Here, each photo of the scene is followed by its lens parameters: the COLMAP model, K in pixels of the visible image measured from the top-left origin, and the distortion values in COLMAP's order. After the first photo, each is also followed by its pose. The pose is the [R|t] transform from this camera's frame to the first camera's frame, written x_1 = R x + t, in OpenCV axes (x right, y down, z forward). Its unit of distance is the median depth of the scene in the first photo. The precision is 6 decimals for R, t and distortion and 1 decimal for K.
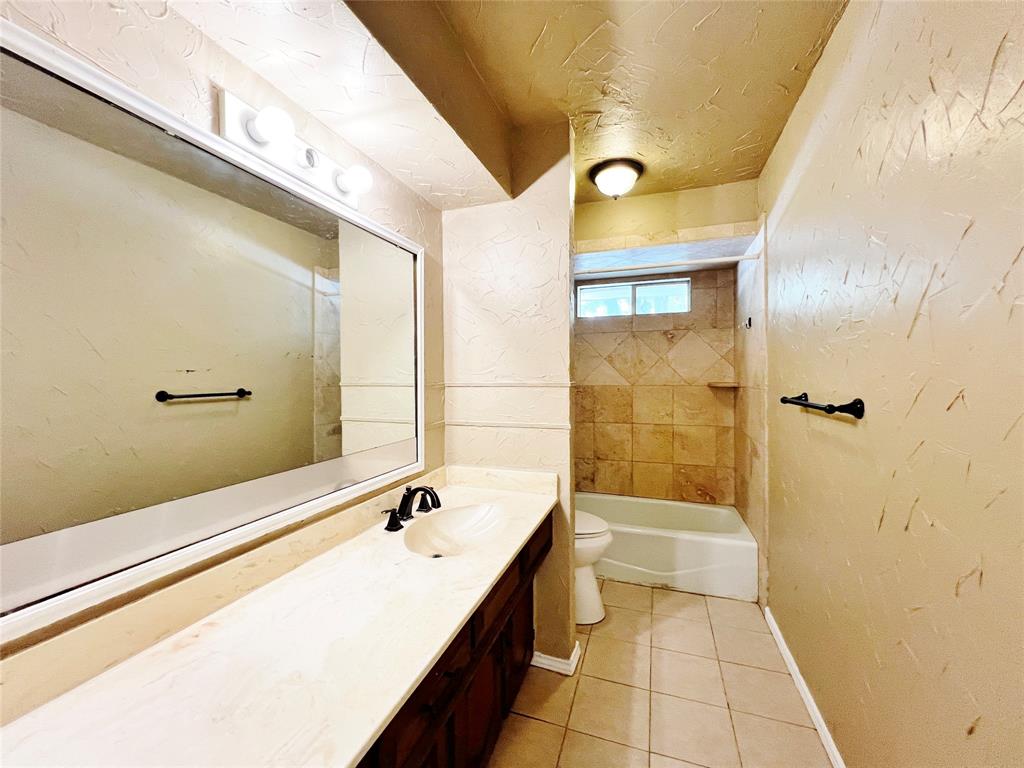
lens RADIAL K [[411.7, 0, 511.5], [0, 411.7, 381.3], [0, 0, 1]] dist [-0.001702, -0.000172]
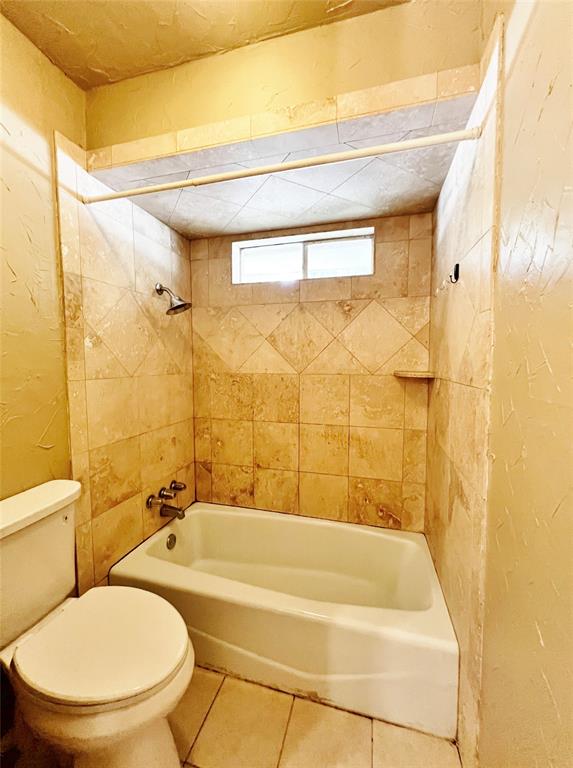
lens RADIAL K [[311.0, 0, 287.0], [0, 311.0, 381.3], [0, 0, 1]] dist [-0.002579, 0.000763]
pose [[0.997624, 0.001990, 0.068871, 0.243137], [-0.005477, 0.998710, 0.050477, -0.005579], [-0.068682, -0.050735, 0.996348, 0.449241]]
